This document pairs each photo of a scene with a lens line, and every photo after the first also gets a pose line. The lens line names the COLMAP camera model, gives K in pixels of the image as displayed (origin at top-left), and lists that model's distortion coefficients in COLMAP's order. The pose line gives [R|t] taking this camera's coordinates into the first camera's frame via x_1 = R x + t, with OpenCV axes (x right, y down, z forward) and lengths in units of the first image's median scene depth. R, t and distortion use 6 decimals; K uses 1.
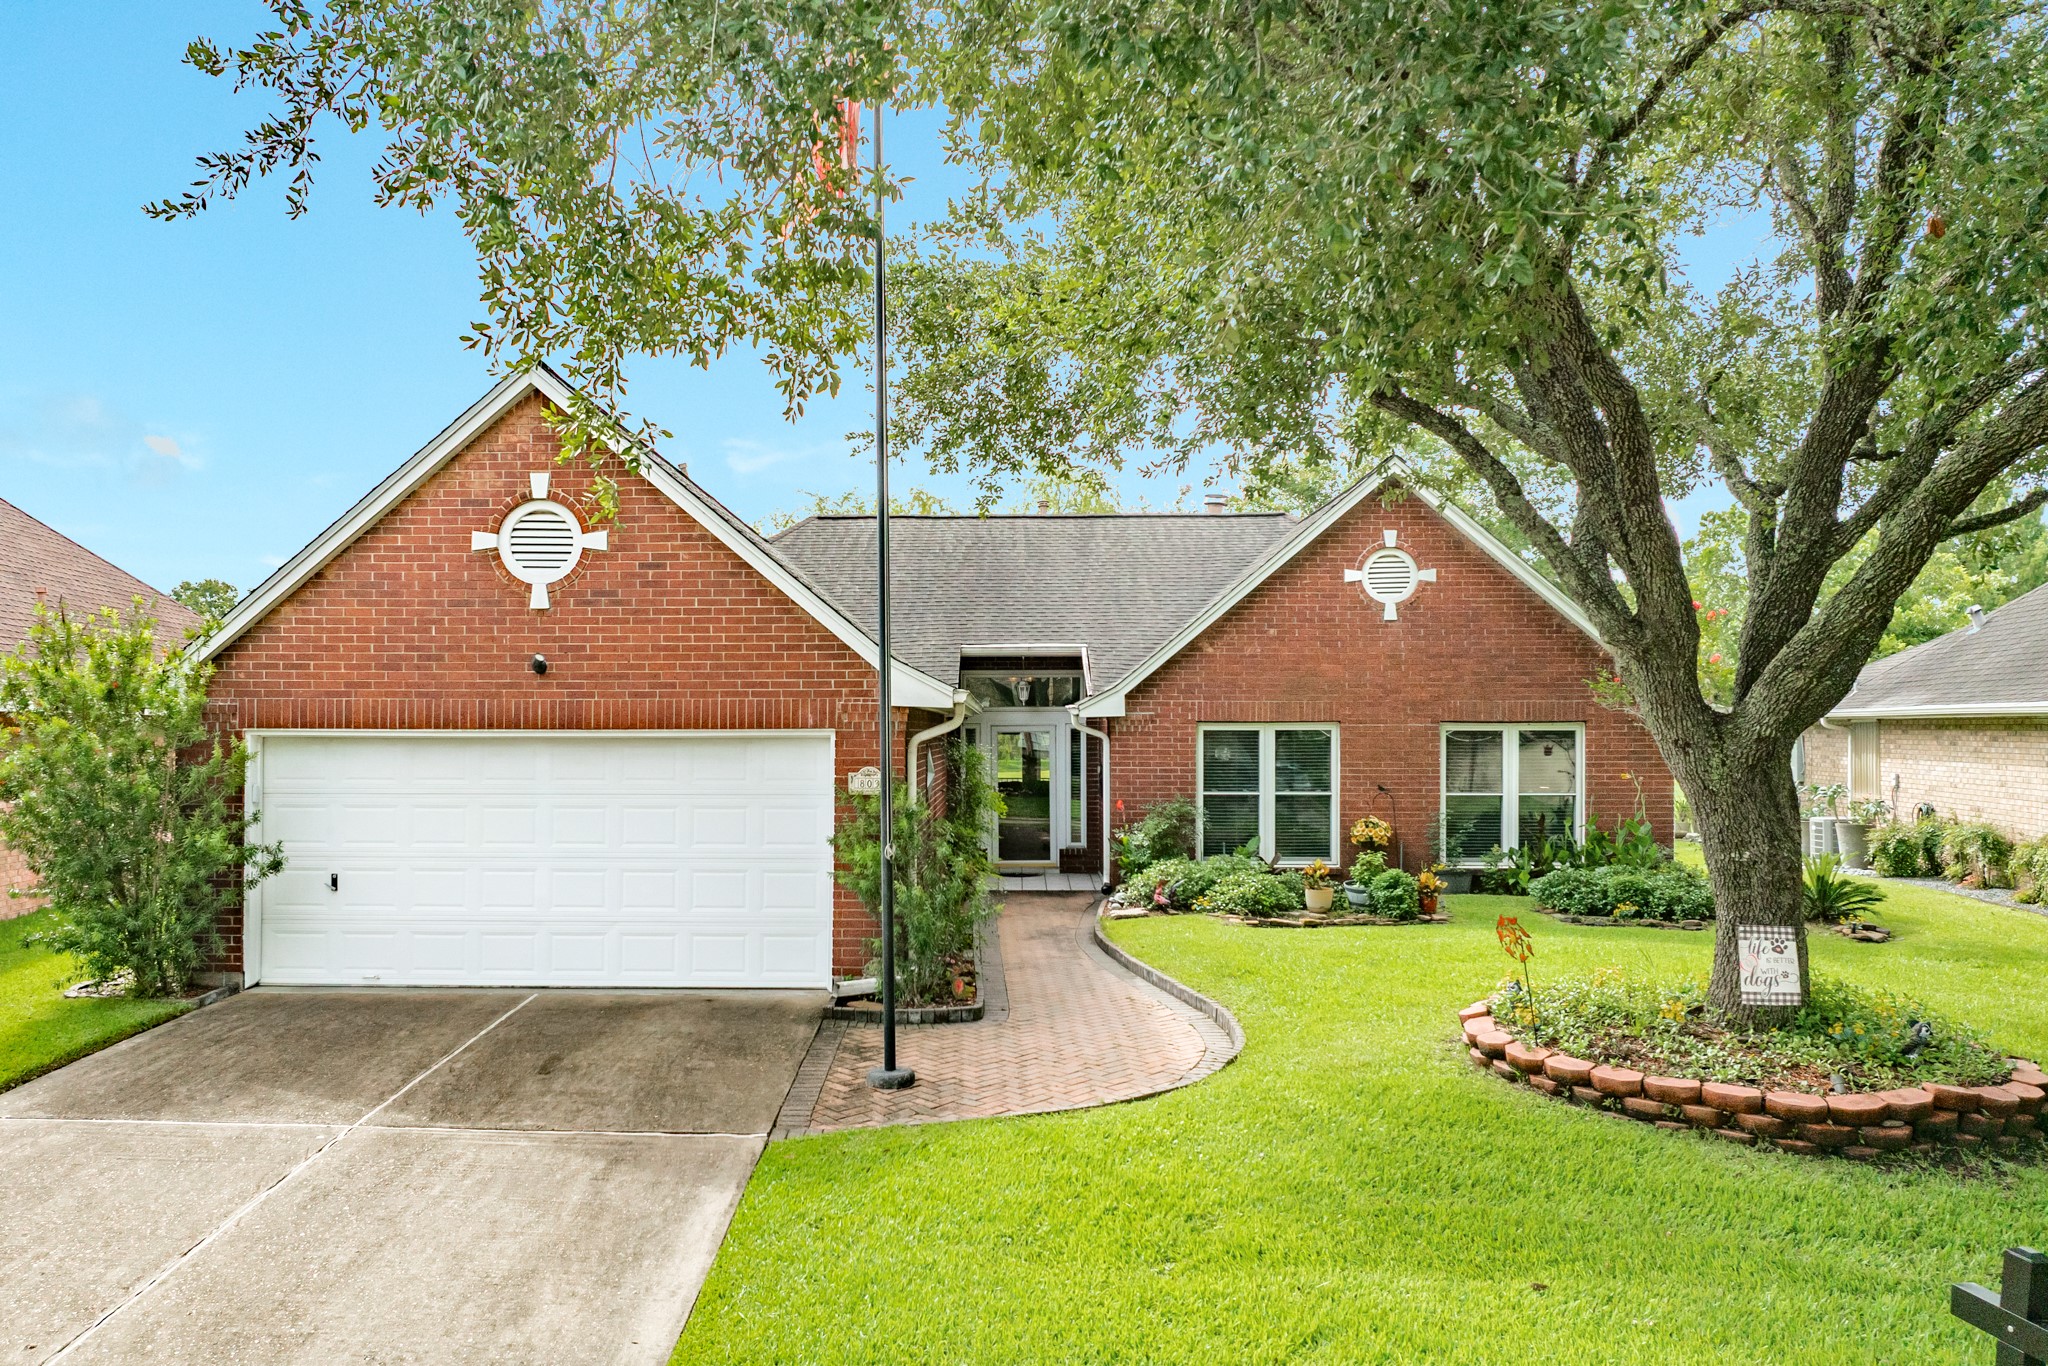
lens RADIAL K [[1476.0, 0, 1024.0], [0, 1476.0, 683.0], [0, 0, 1]] dist [0.000113, -0.007866]
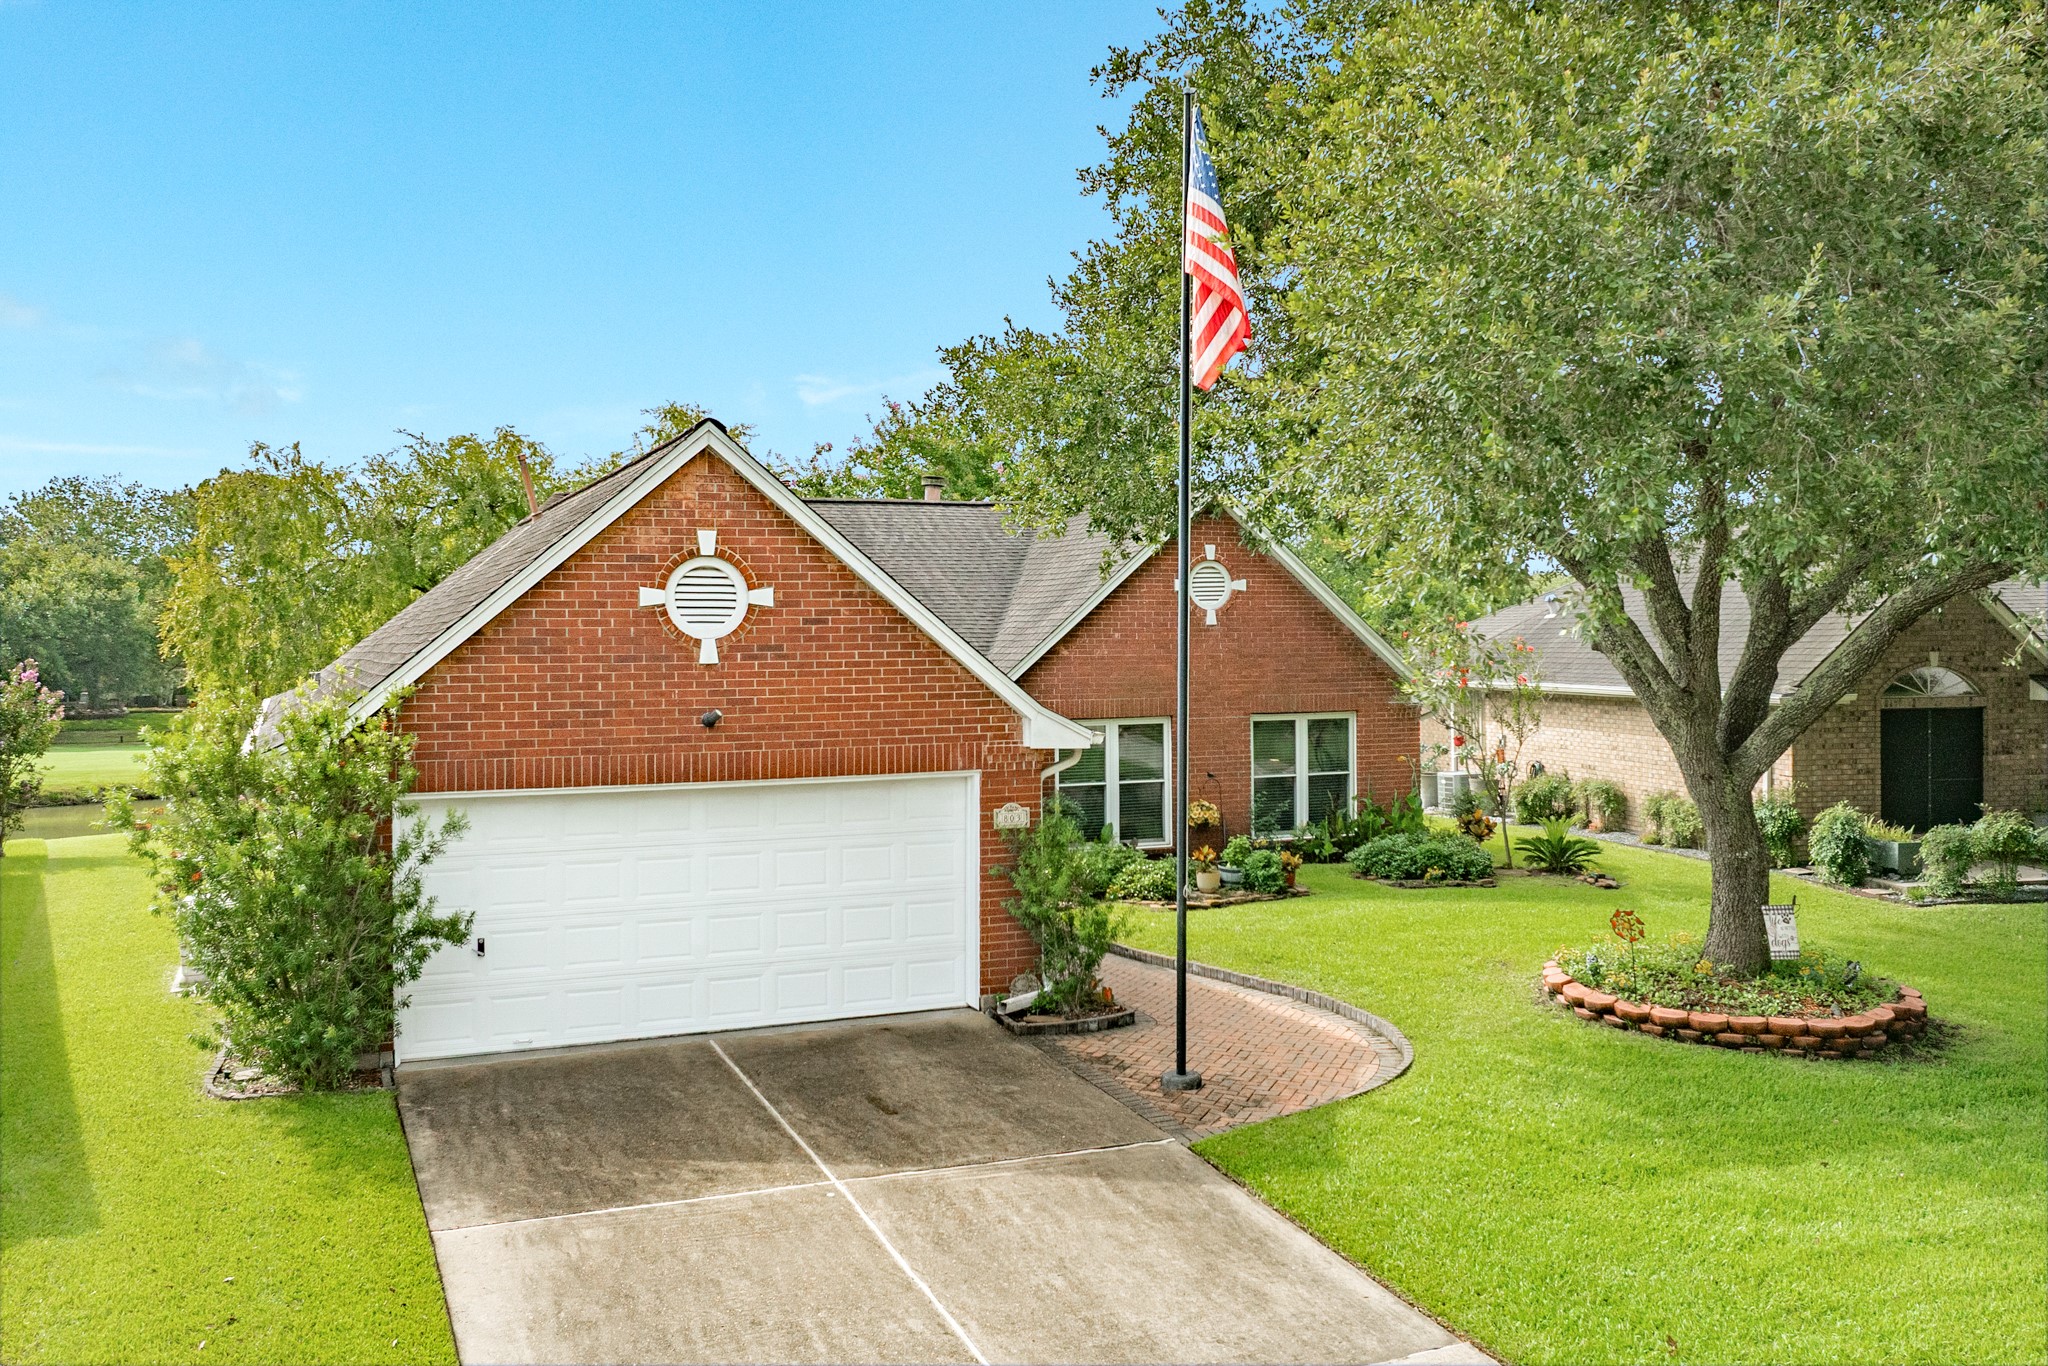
lens RADIAL K [[1613.8, 0, 1024.8], [0, 1613.8, 600.9], [0, 0, 1]] dist [0.007520, -0.003782]
pose [[0.916999, 0.000891, 0.398889, -0.576840], [-0.001629, 0.999998, 0.001511, -0.096330], [-0.398886, -0.002036, 0.916998, -0.114934]]
